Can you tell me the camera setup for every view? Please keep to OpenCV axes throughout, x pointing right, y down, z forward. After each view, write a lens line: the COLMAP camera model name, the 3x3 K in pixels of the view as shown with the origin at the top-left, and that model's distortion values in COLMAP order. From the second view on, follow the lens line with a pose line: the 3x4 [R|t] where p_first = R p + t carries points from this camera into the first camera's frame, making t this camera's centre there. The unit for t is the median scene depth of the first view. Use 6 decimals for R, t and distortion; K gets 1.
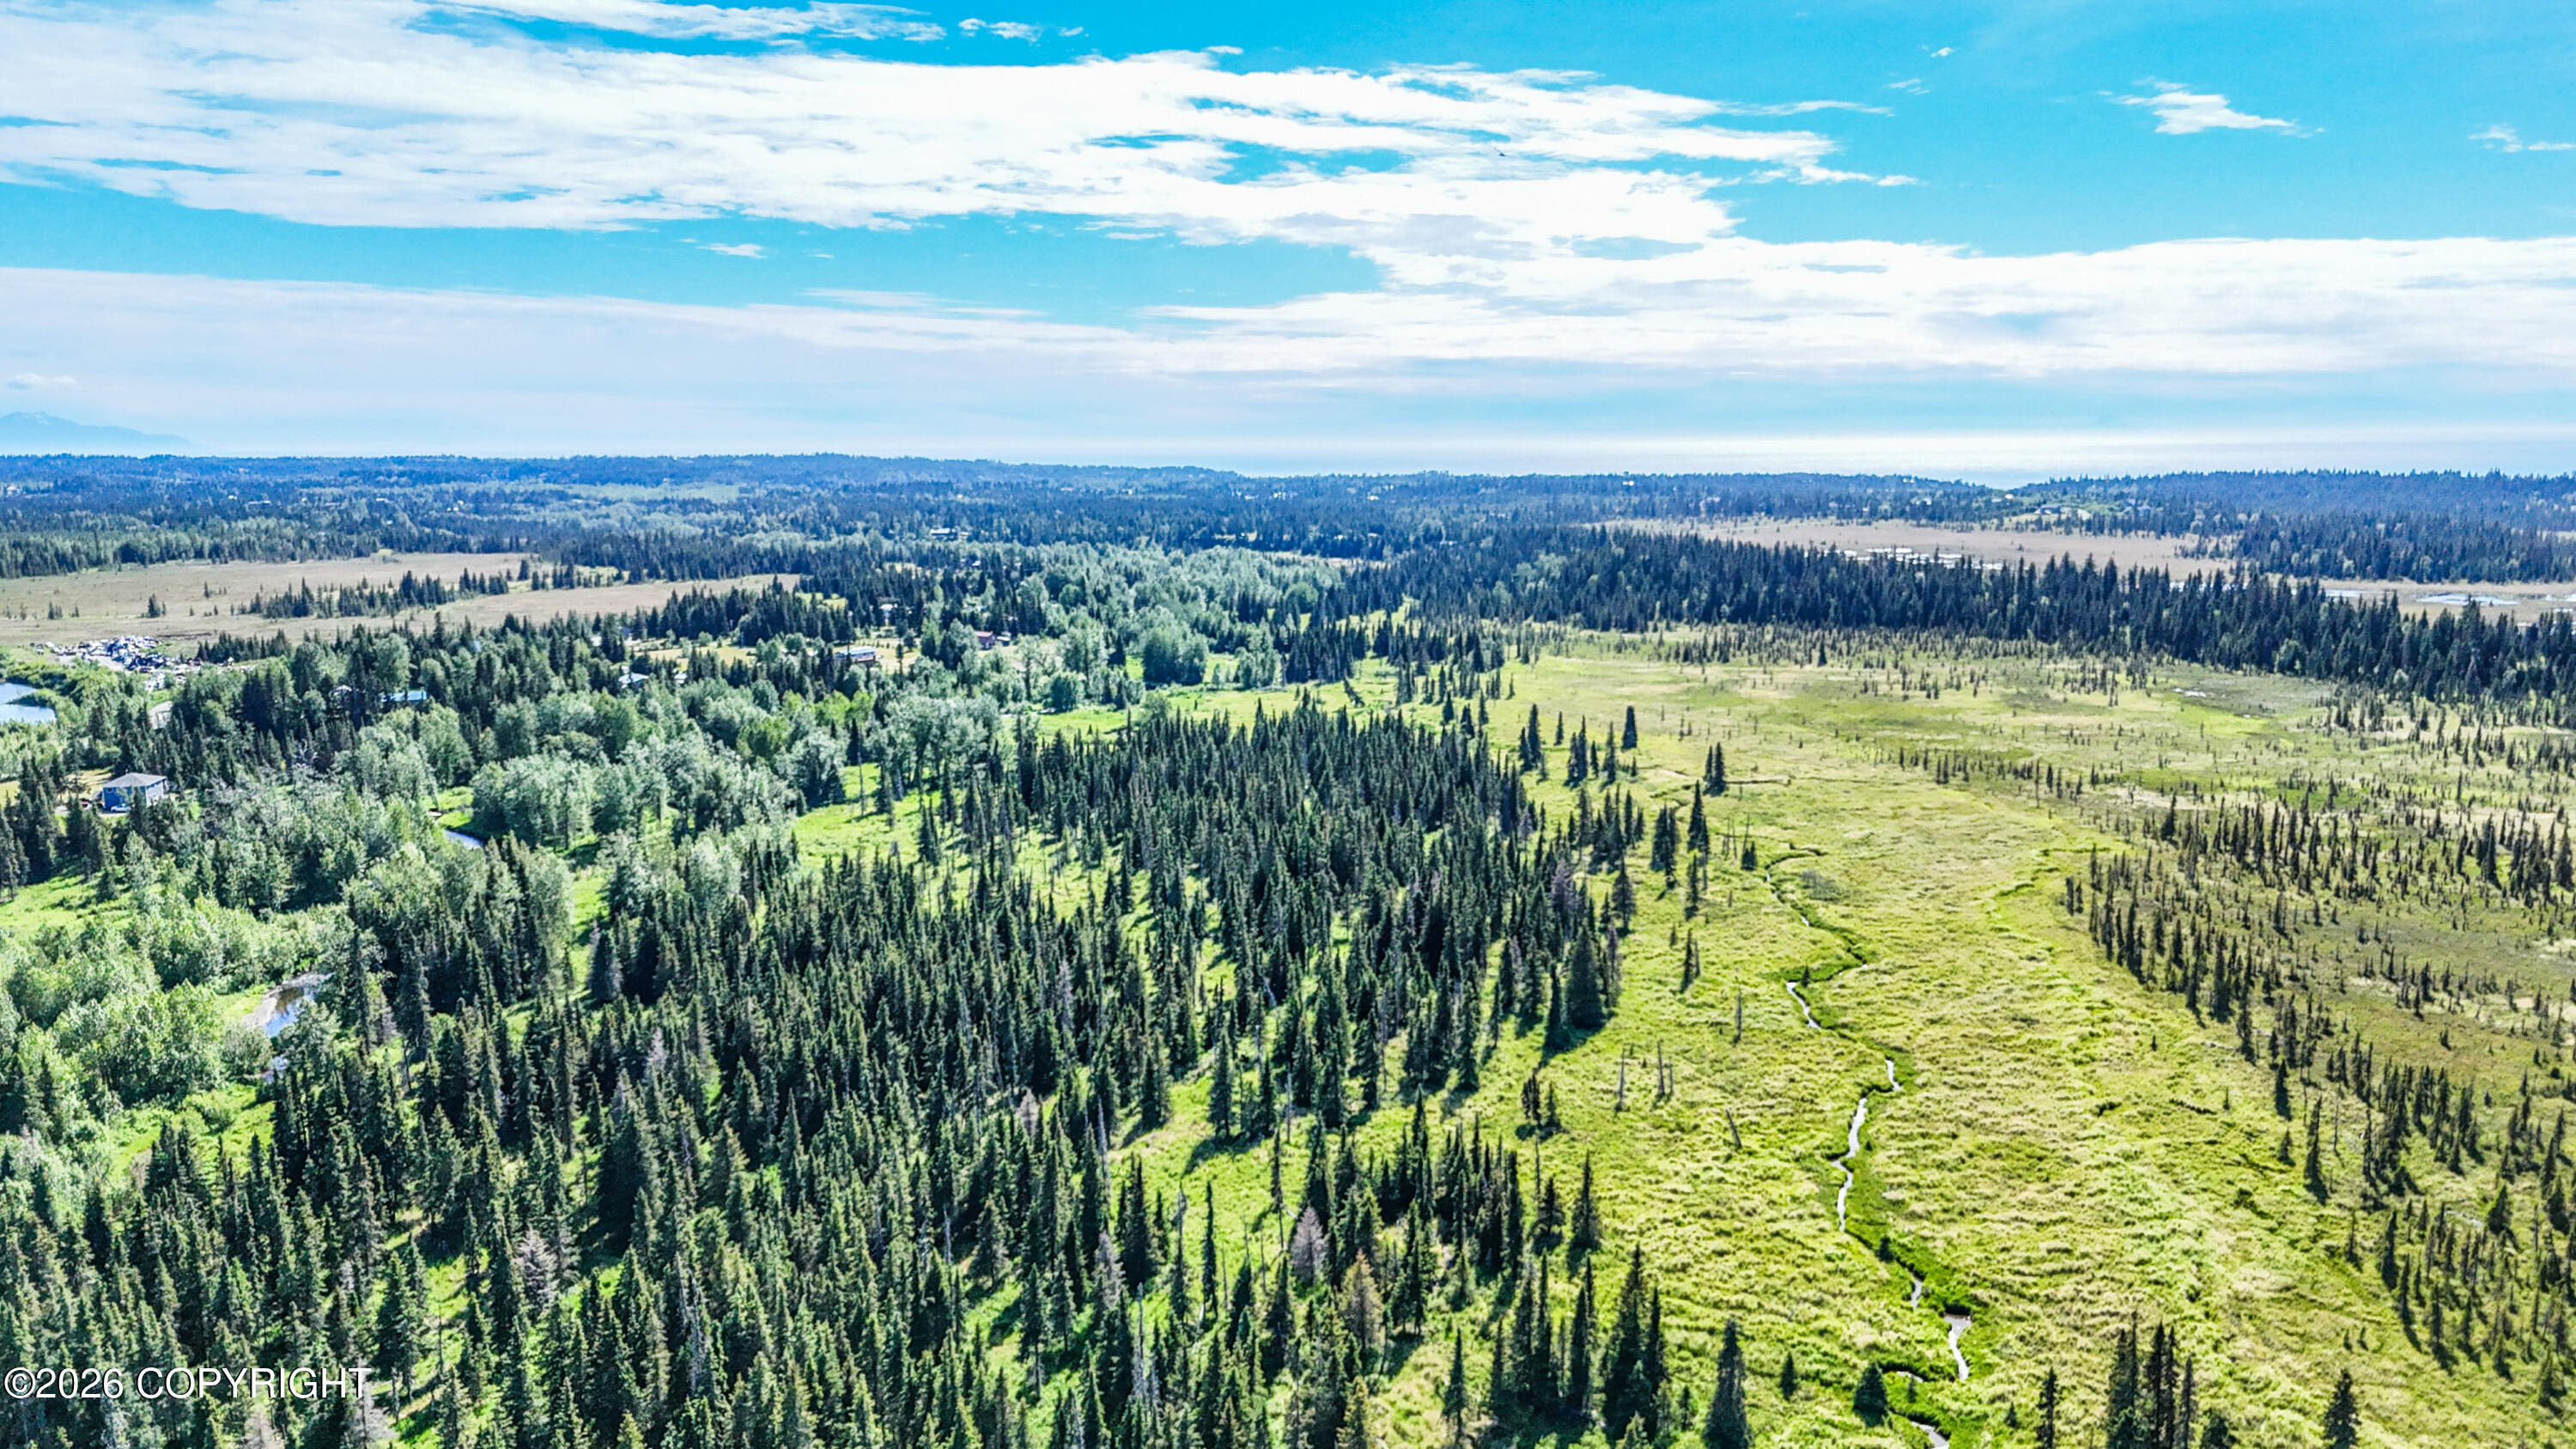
lens RADIAL K [[1892.5, 0, 1279.2], [0, 1892.5, 728.8], [0, 0, 1]] dist [0.072341, -0.069561]
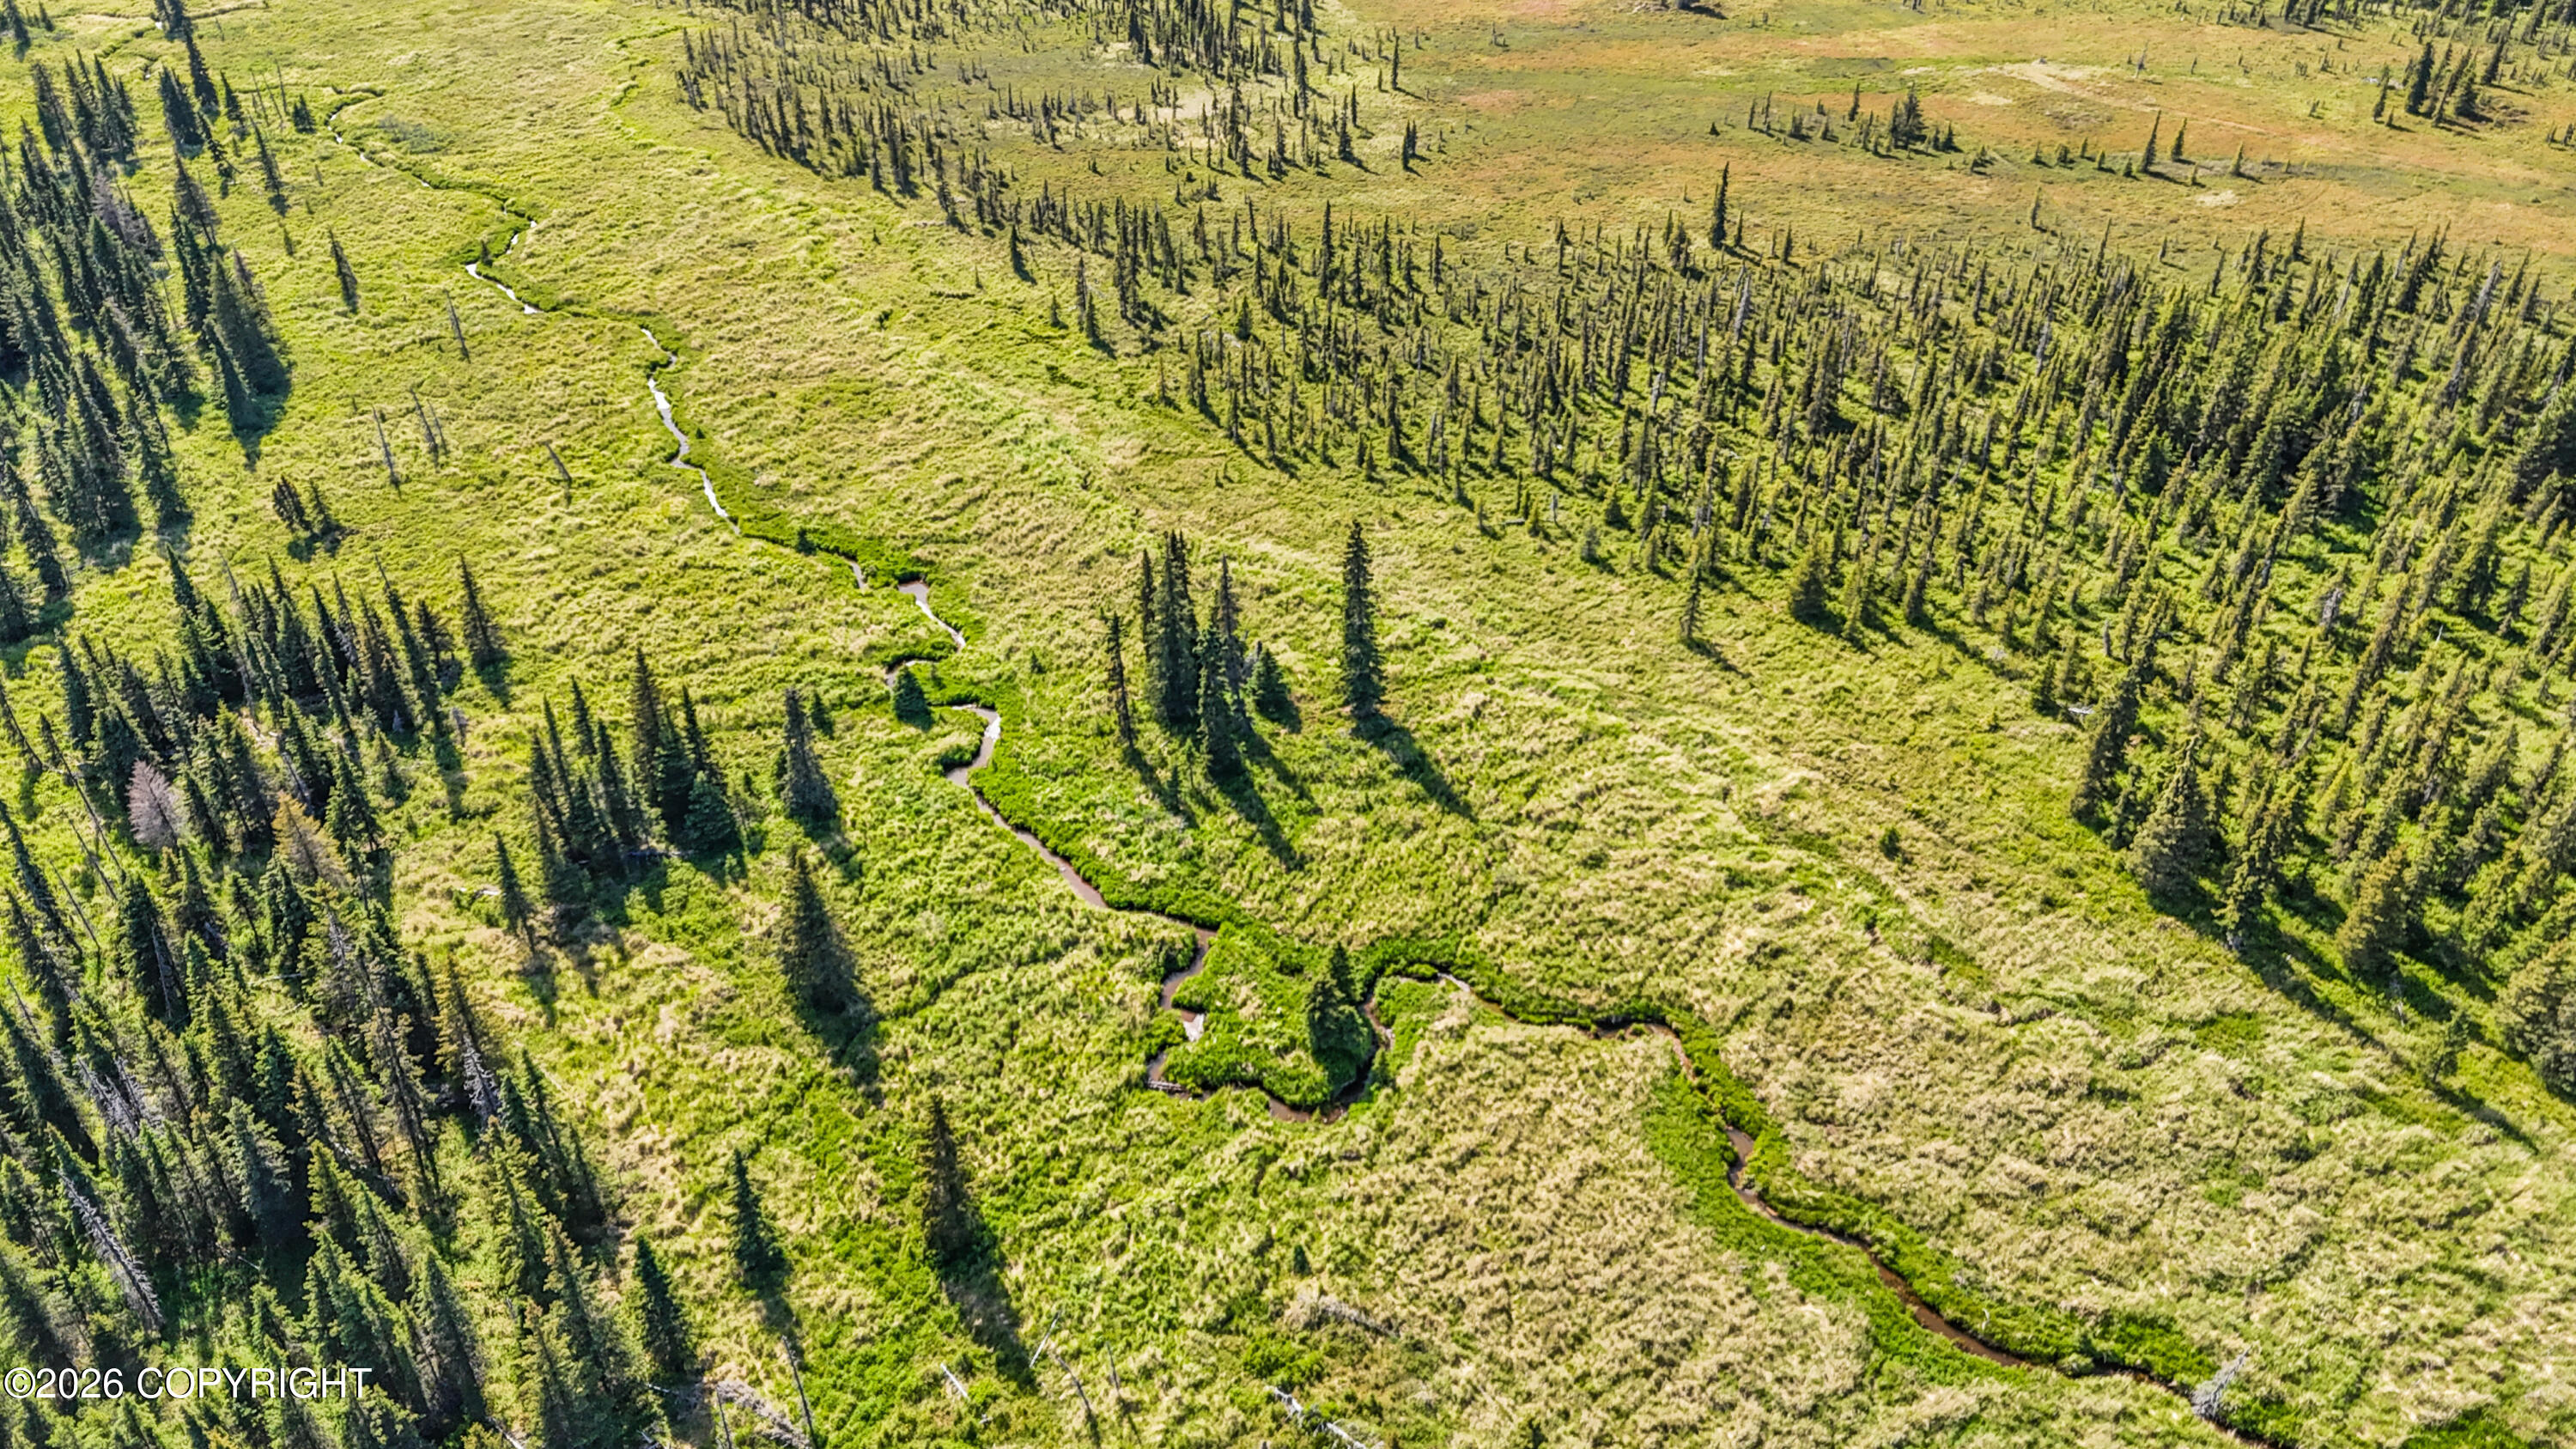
lens RADIAL K [[1892.5, 0, 1276.2], [0, 1892.5, 736.3], [0, 0, 1]] dist [0.072341, -0.069561]
pose [[0.691411, -0.401513, 0.600616, -0.042955], [0.122207, 0.884364, 0.450518, -0.011608], [-0.712051, -0.238093, 0.660526, 0.077077]]
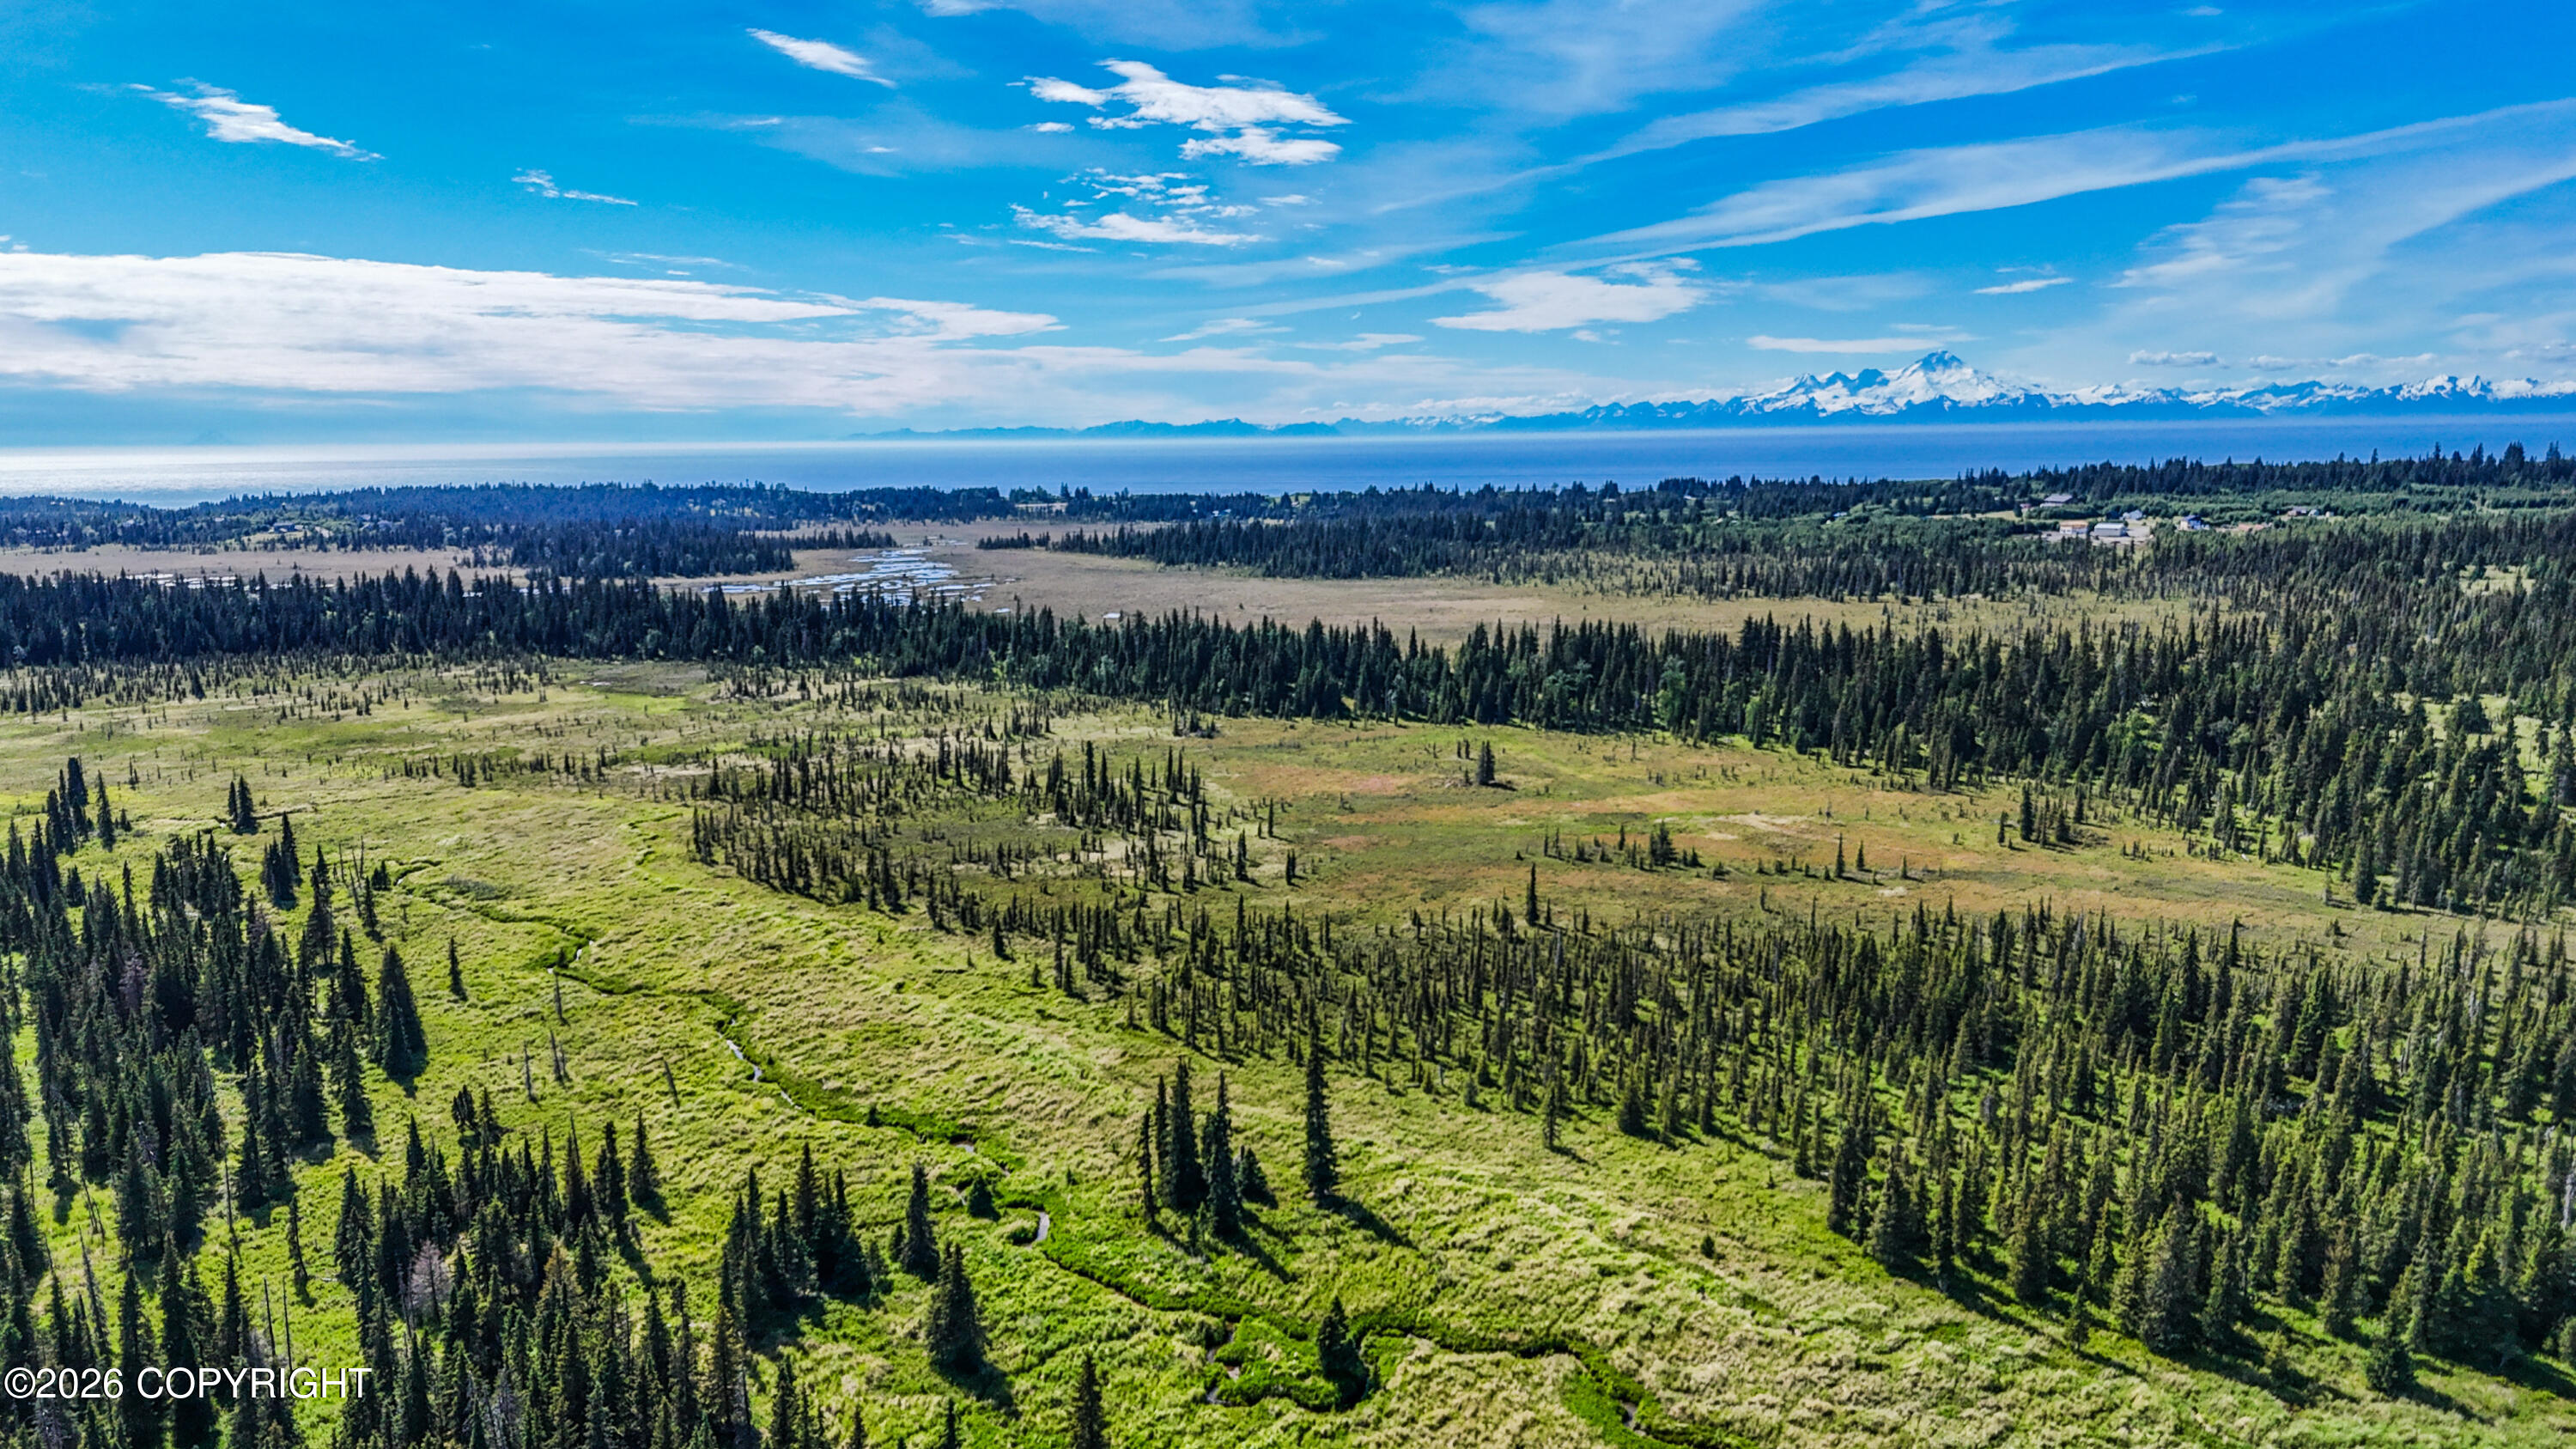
lens RADIAL K [[1892.5, 0, 1284.7], [0, 1892.5, 754.4], [0, 0, 1]] dist [0.072341, -0.069561]
pose [[0.613805, -0.132162, 0.778317, -0.158157], [0.129076, 0.989422, 0.066216, -0.000037], [-0.778835, 0.059818, 0.624370, 0.014164]]
